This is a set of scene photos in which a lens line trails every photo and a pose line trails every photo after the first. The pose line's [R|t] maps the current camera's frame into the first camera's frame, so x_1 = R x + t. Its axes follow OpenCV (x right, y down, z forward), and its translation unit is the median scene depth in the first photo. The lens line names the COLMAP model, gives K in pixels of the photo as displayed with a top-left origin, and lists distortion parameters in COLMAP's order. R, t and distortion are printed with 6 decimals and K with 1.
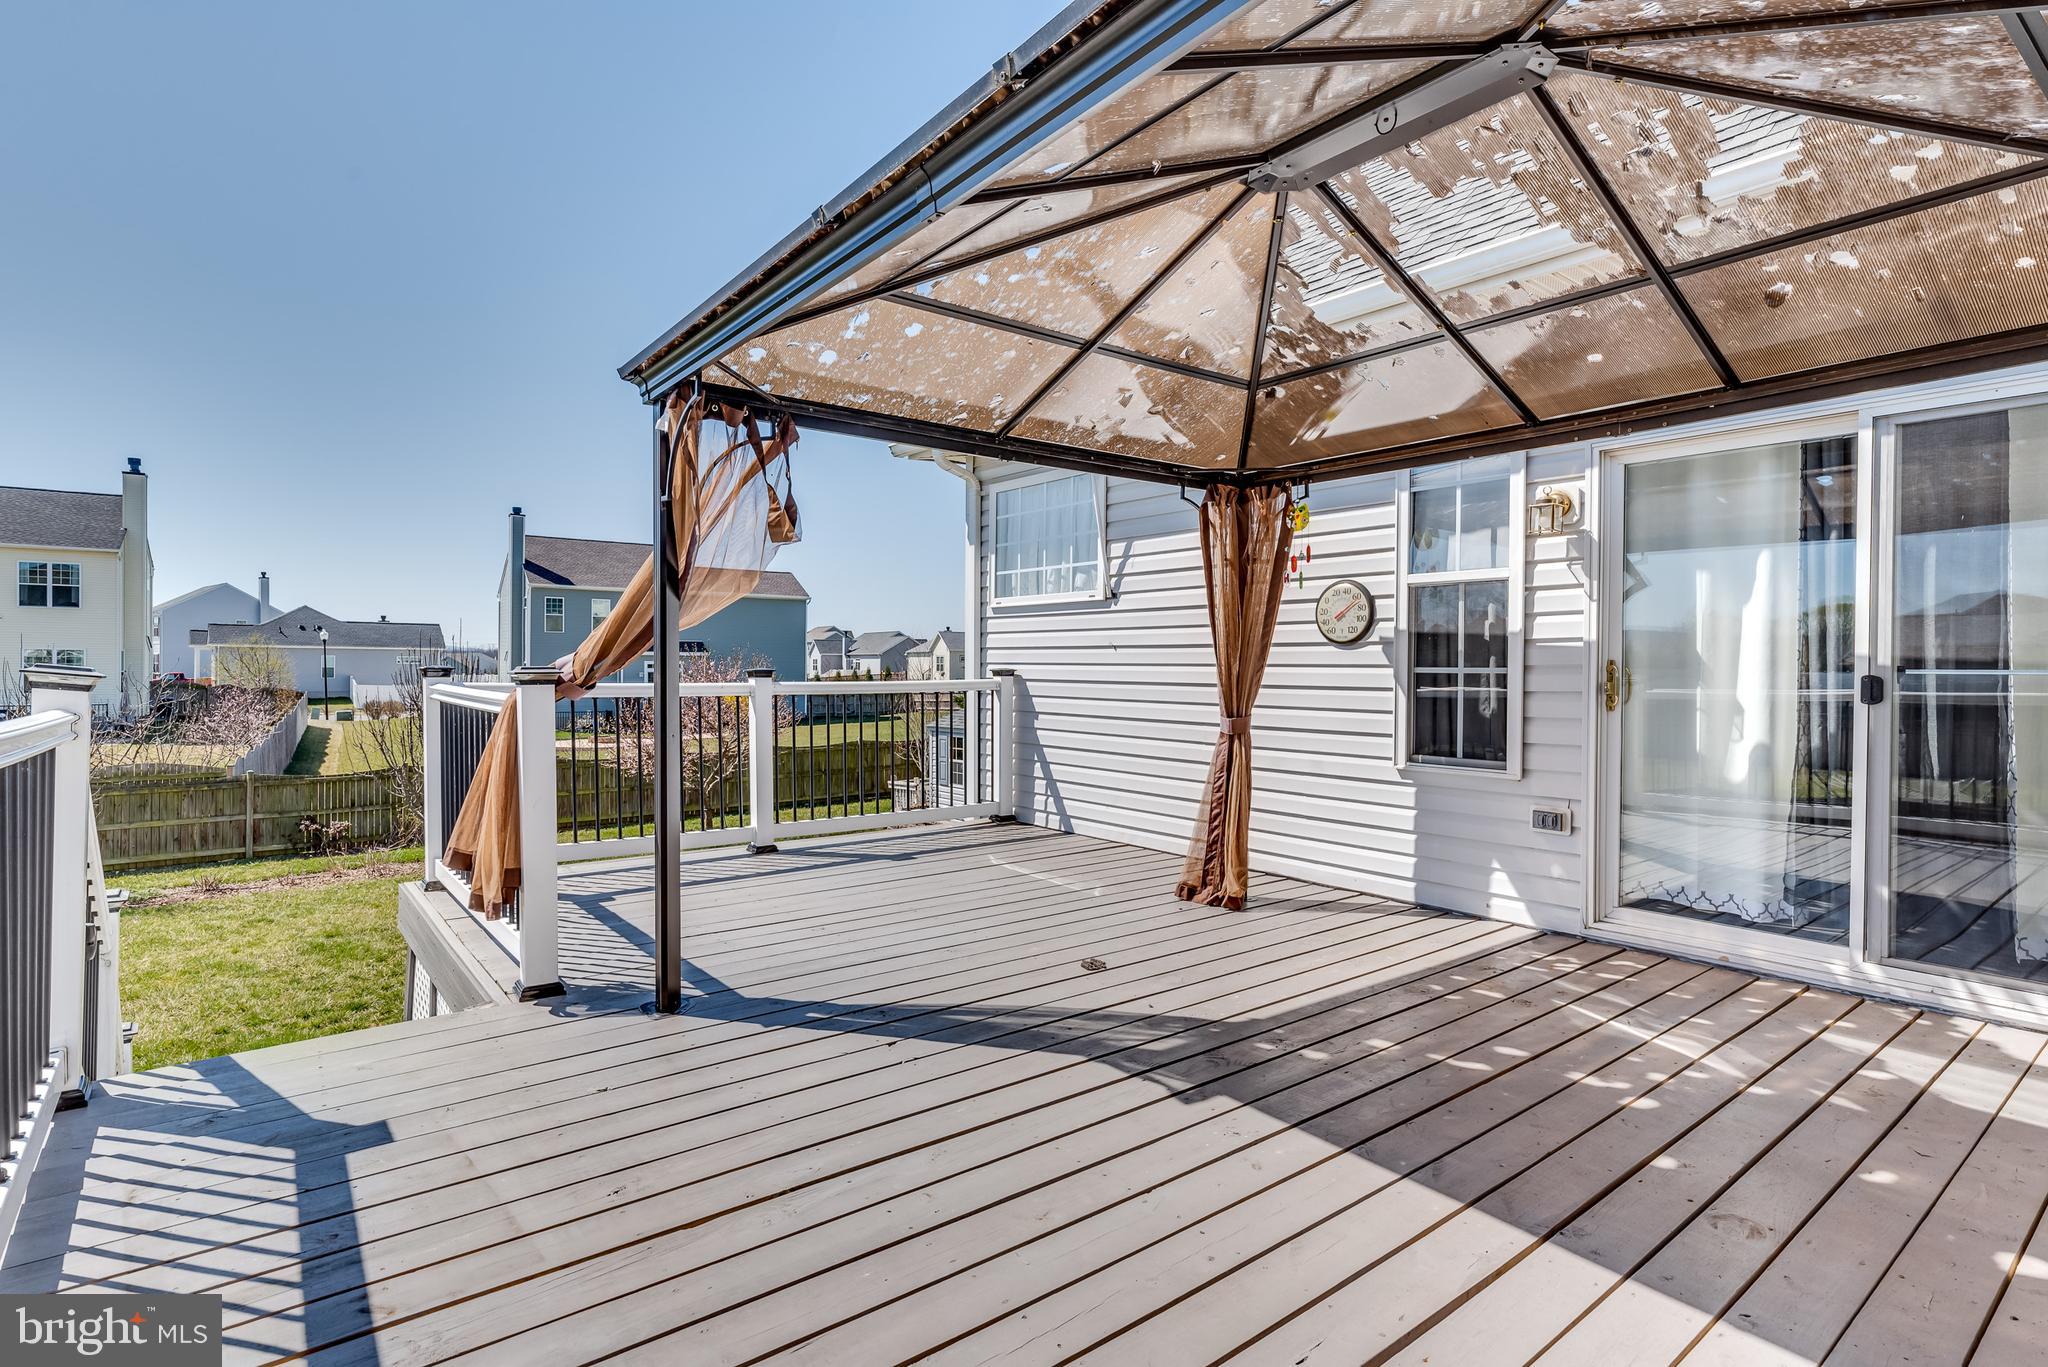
lens RADIAL K [[1004.3, 0, 1029.4], [0, 1004.3, 666.1], [0, 0, 1]] dist [0.002234, 0.000447]
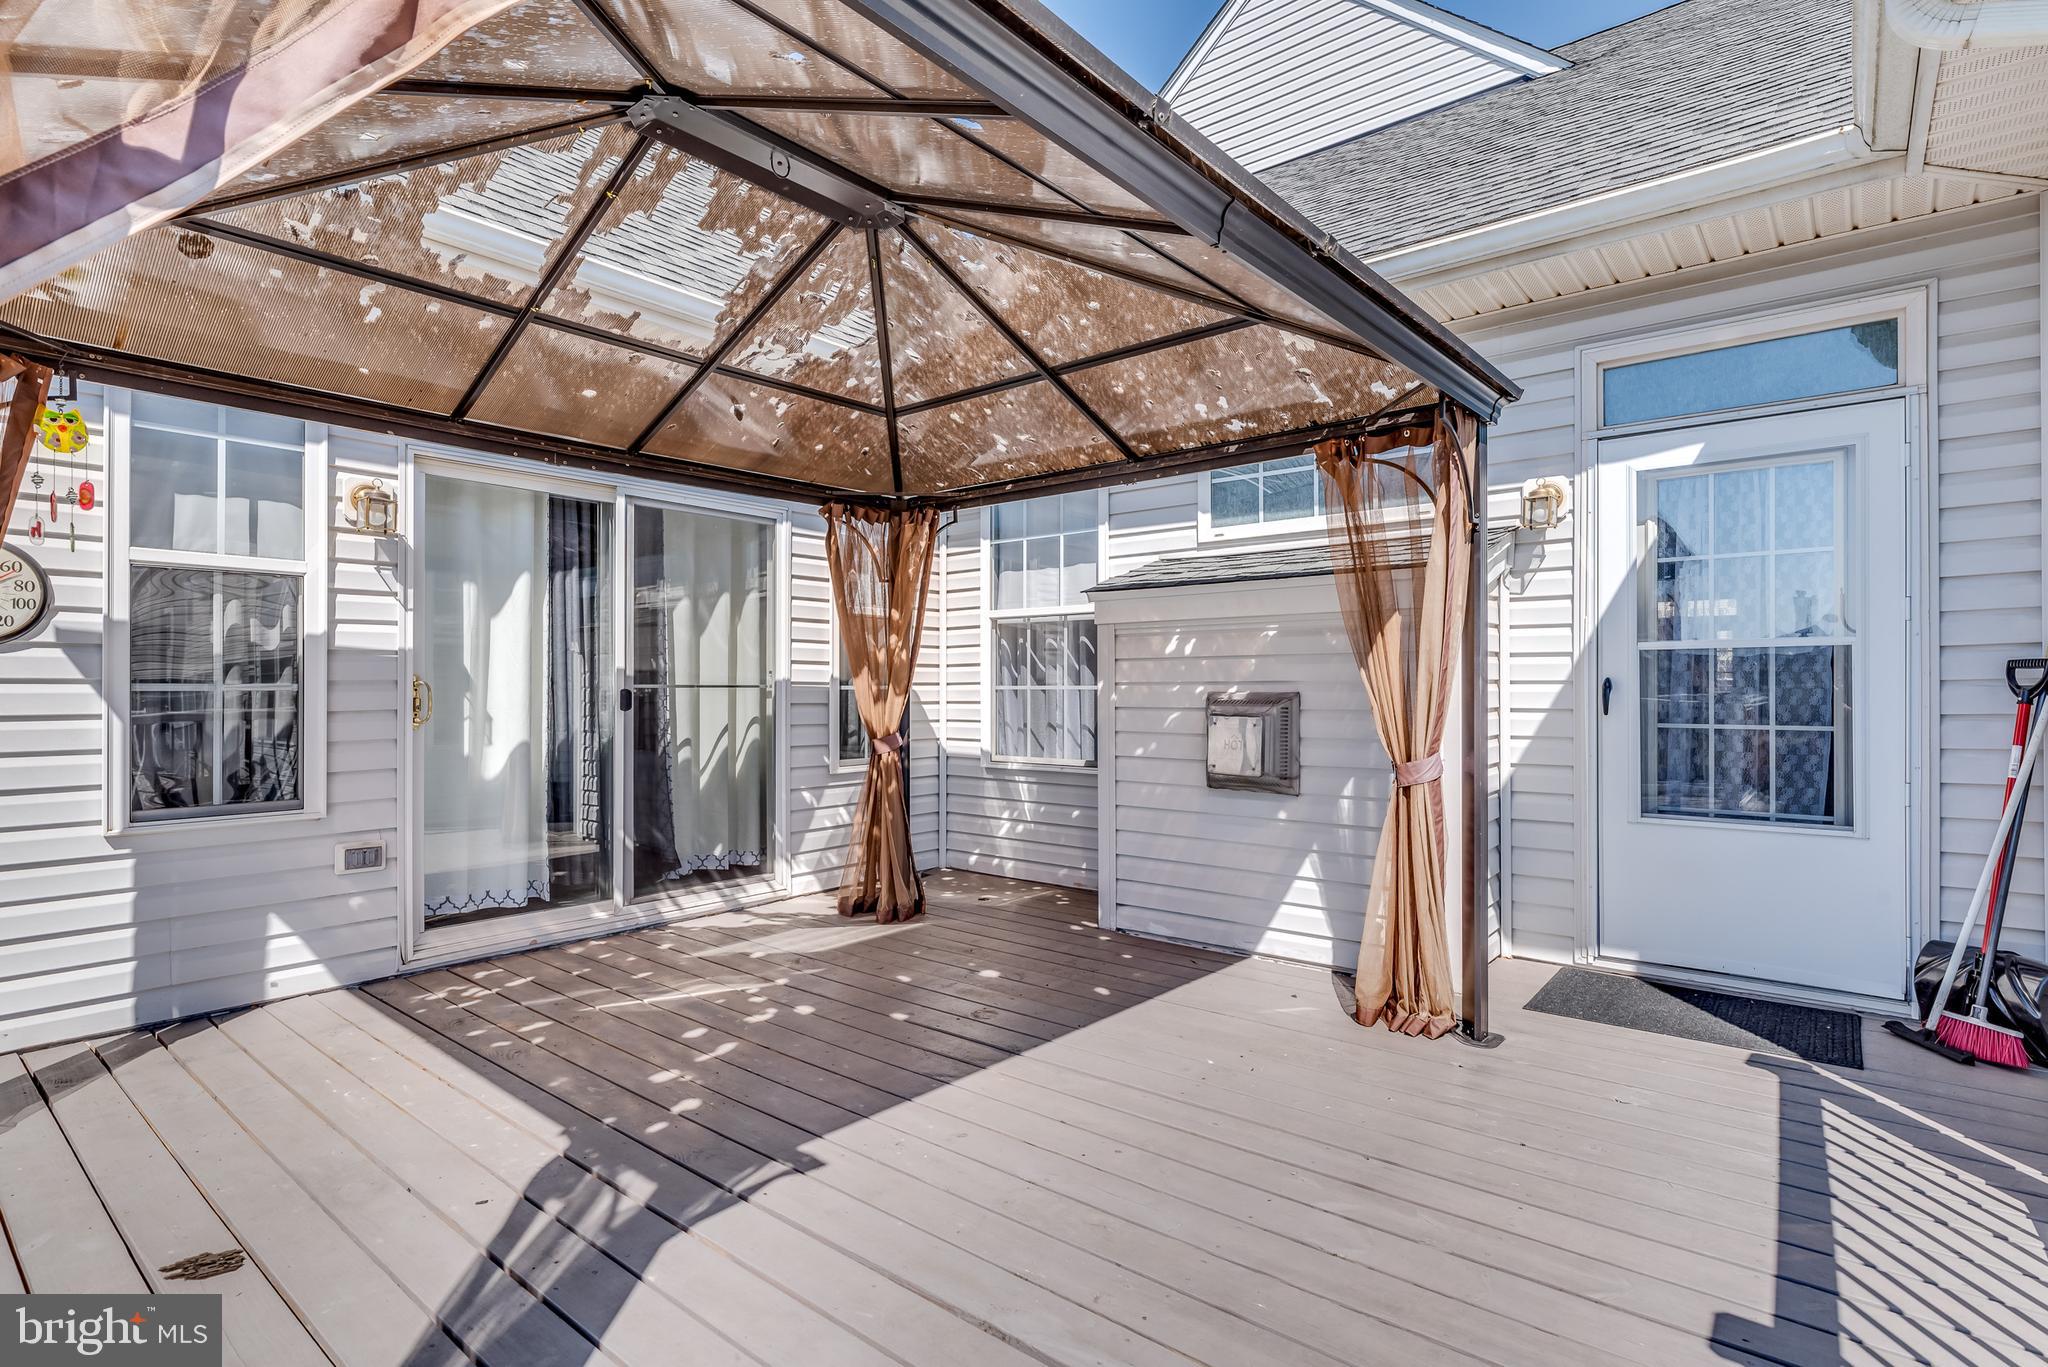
lens RADIAL K [[1004.3, 0, 1029.6], [0, 1004.3, 691.9], [0, 0, 1]] dist [0.002234, 0.000447]
pose [[-0.213473, -0.010524, 0.976892, -0.469013], [0.000356, 0.999941, 0.010850, -0.000117], [-0.976949, 0.002664, -0.213456, 0.620691]]
